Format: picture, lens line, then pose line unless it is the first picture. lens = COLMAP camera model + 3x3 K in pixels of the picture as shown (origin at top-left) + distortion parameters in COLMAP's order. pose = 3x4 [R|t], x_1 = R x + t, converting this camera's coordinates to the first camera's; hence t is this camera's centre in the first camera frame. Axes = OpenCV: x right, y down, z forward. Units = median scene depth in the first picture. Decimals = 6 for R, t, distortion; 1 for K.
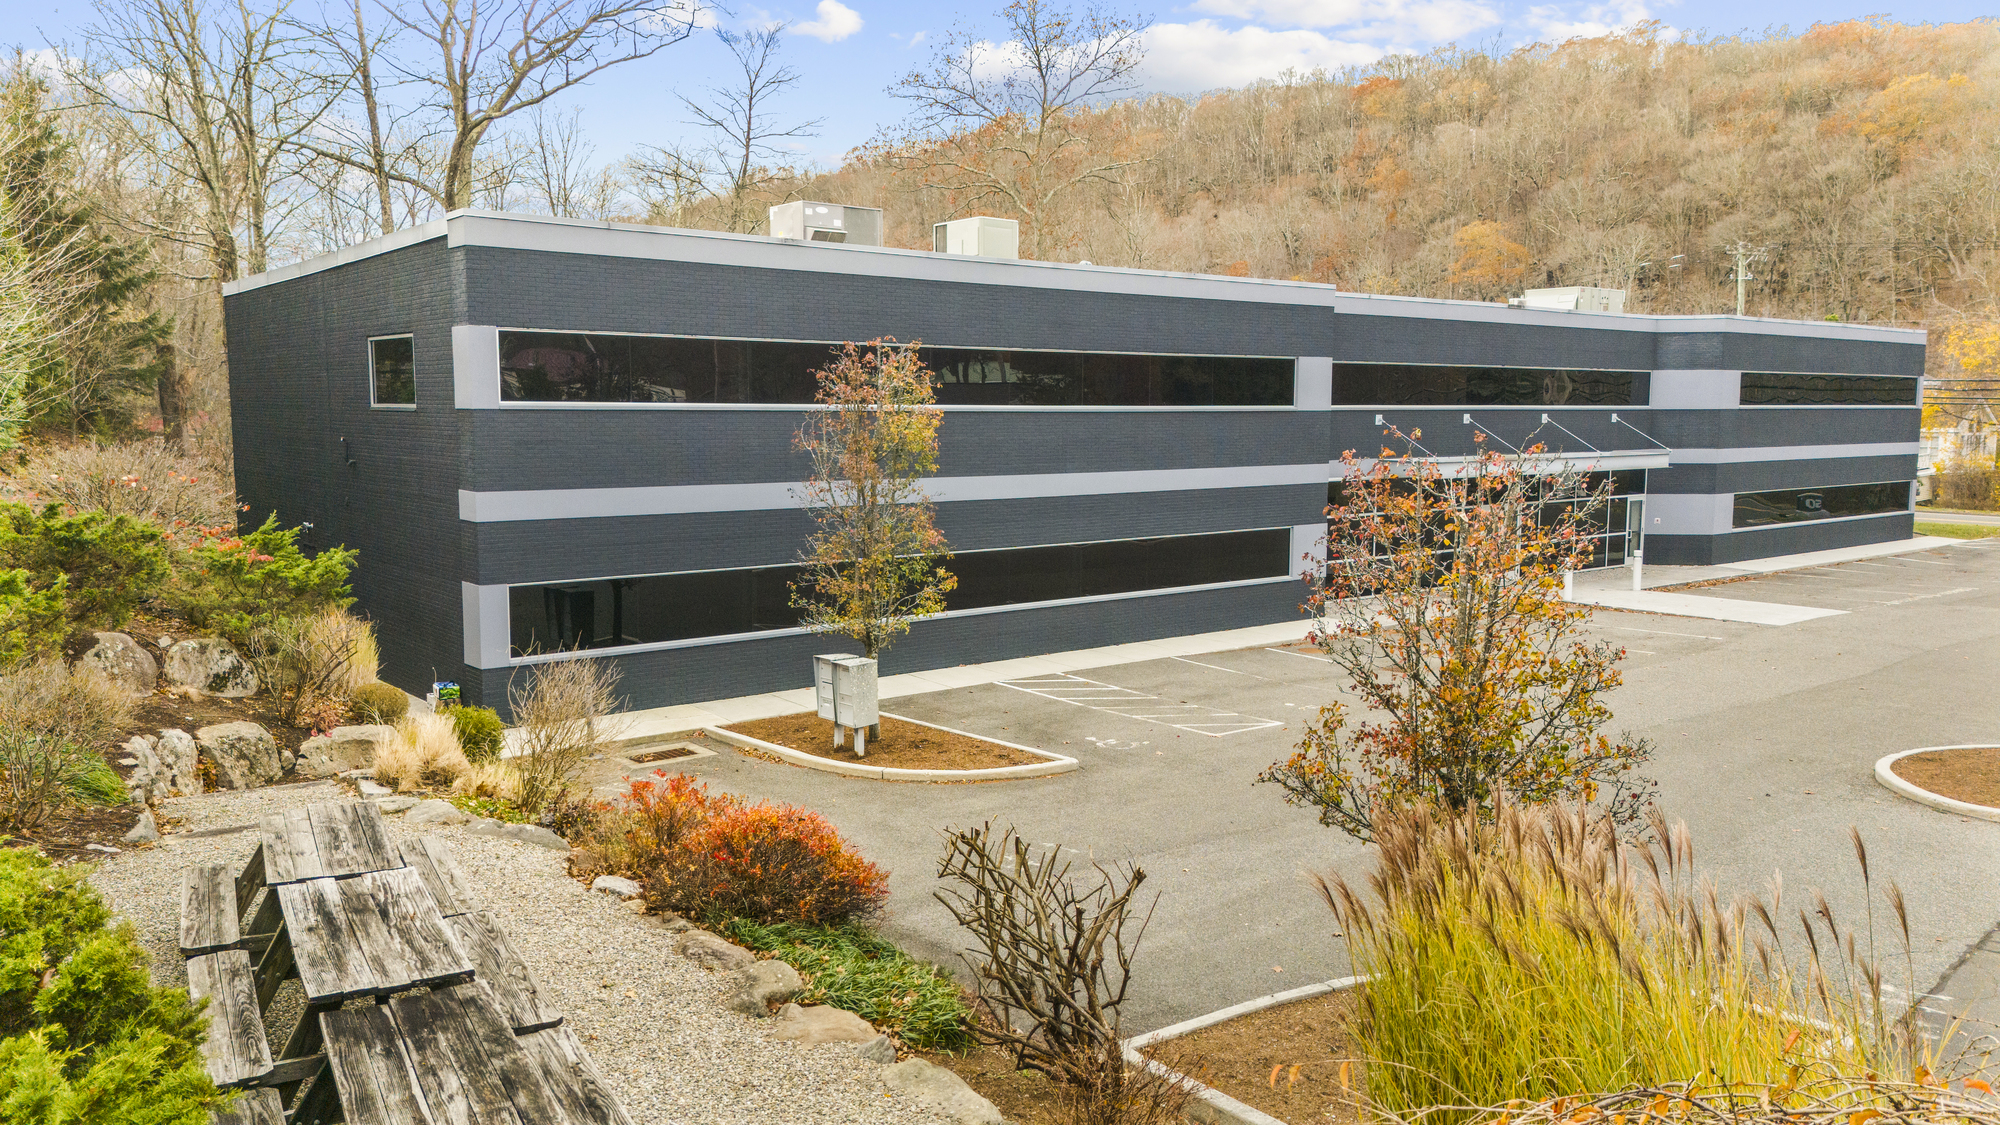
lens RADIAL K [[1505.6, 0, 1000.0], [0, 1505.6, 562.5], [0, 0, 1]] dist [0.044241, -0.005544]
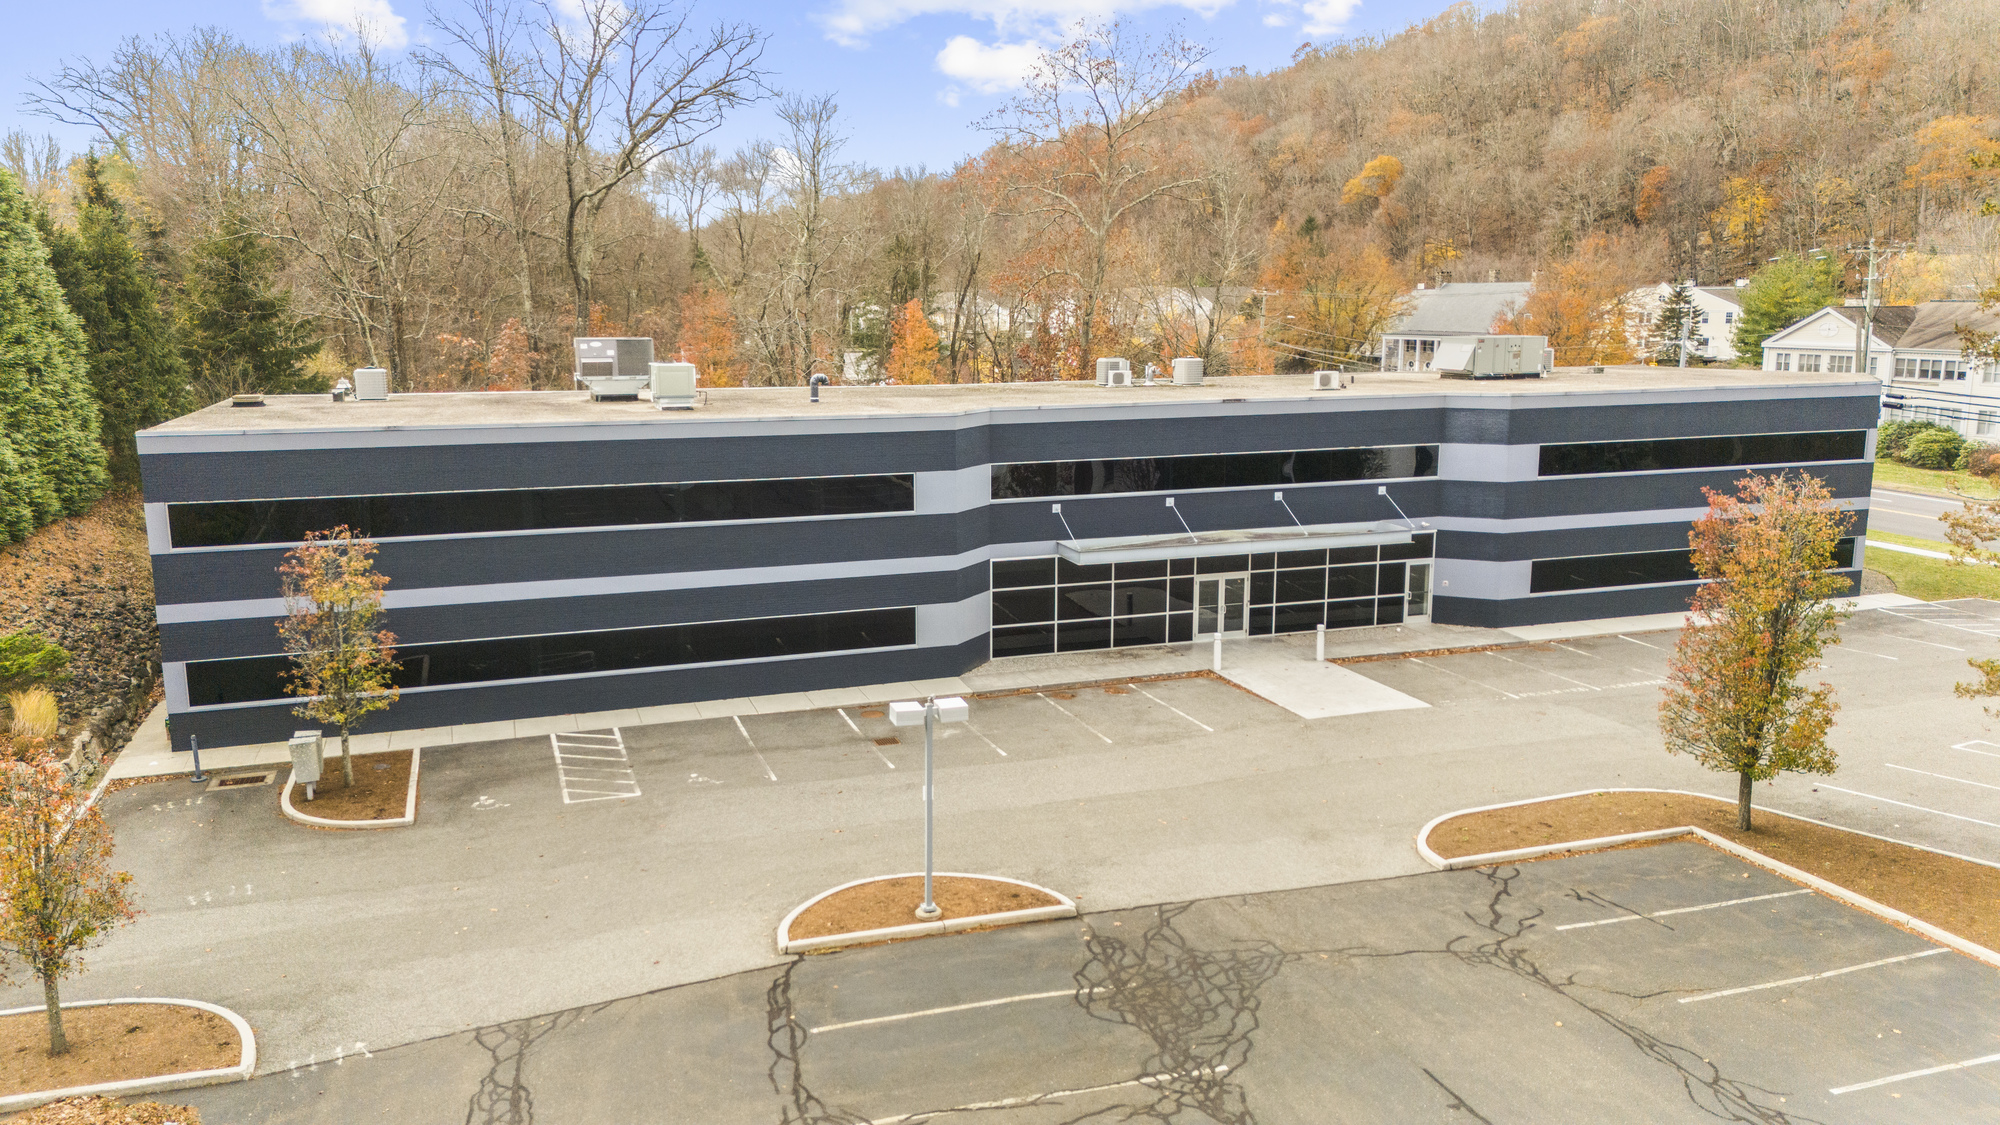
lens RADIAL K [[1505.6, 0, 1000.0], [0, 1505.6, 562.5], [0, 0, 1]] dist [0.044241, -0.005544]
pose [[0.939172, 0.057185, -0.338652, 0.671078], [-0.029797, 0.995890, 0.085534, -0.166406], [0.342151, -0.070240, 0.937016, -0.130392]]
